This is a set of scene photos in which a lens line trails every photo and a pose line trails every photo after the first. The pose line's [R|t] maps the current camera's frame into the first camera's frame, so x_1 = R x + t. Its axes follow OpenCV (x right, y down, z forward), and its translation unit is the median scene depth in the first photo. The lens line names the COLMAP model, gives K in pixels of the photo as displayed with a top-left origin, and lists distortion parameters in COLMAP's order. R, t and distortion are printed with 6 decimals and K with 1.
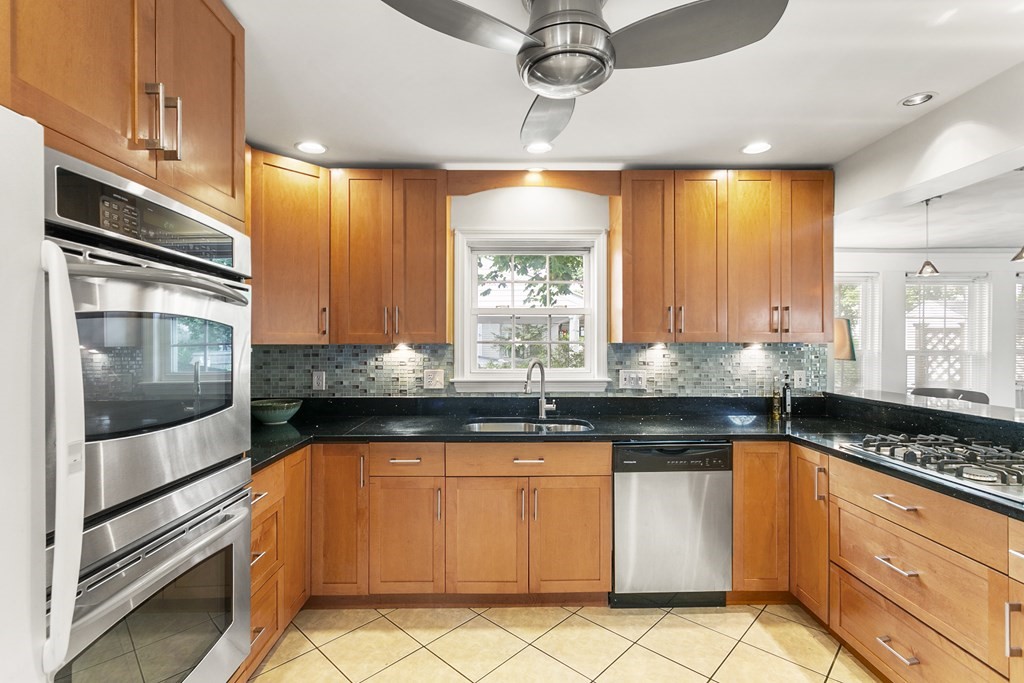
lens RADIAL K [[482.5, 0, 512.0], [0, 482.5, 341.5], [0, 0, 1]] dist [0.002164, 0.000289]
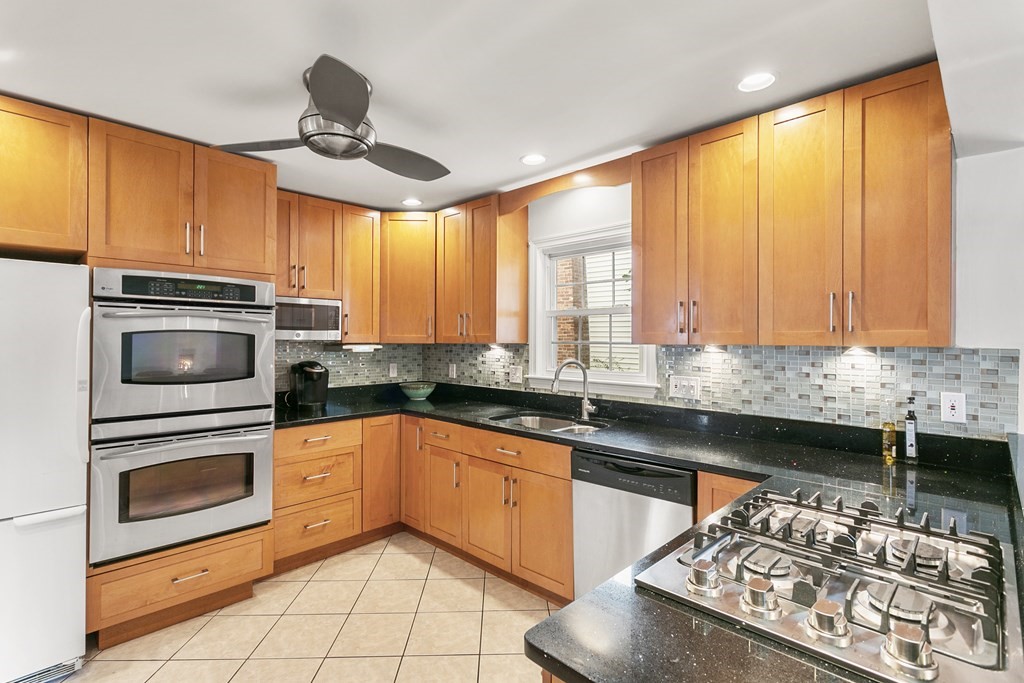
lens RADIAL K [[485.0, 0, 510.4], [0, 485.0, 338.2], [0, 0, 1]] dist [0.000535, -0.000213]
pose [[0.705896, 0.000464, -0.708315, 0.646200], [-0.000822, 1.000000, -0.000165, -0.007761], [0.708315, 0.000698, 0.705897, 0.179280]]
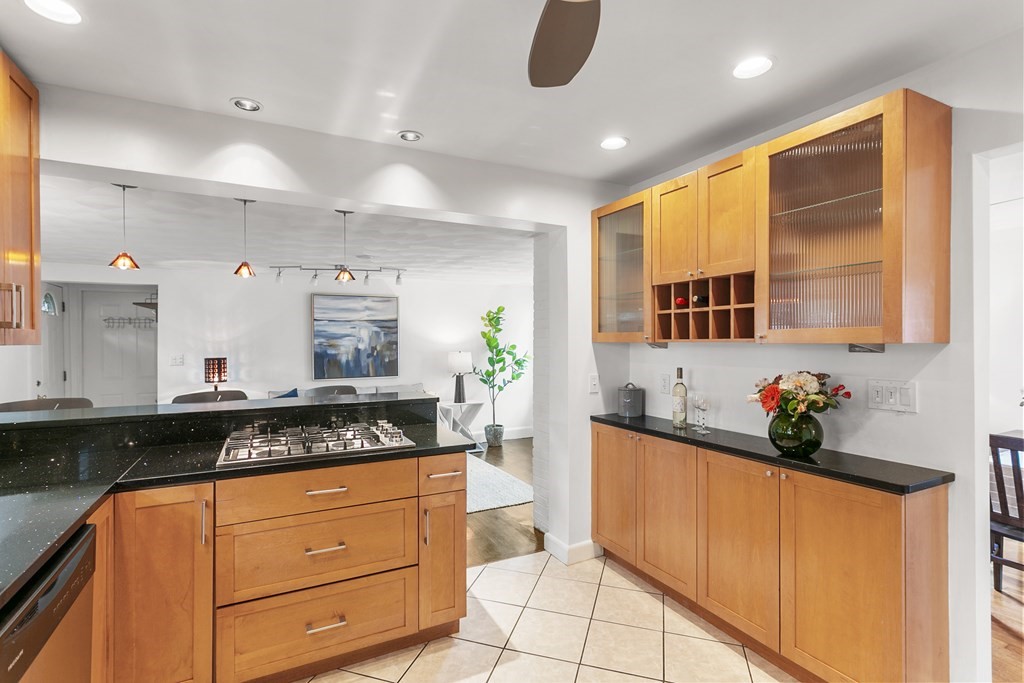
lens RADIAL K [[491.4, 0, 507.8], [0, 491.4, 338.7], [0, 0, 1]] dist [0.001767, 0.000177]
pose [[-0.446007, 0.003223, 0.895024, -0.222401], [0.000520, 0.999994, -0.003342, -0.002089], [-0.895029, -0.001025, -0.446006, 0.660207]]
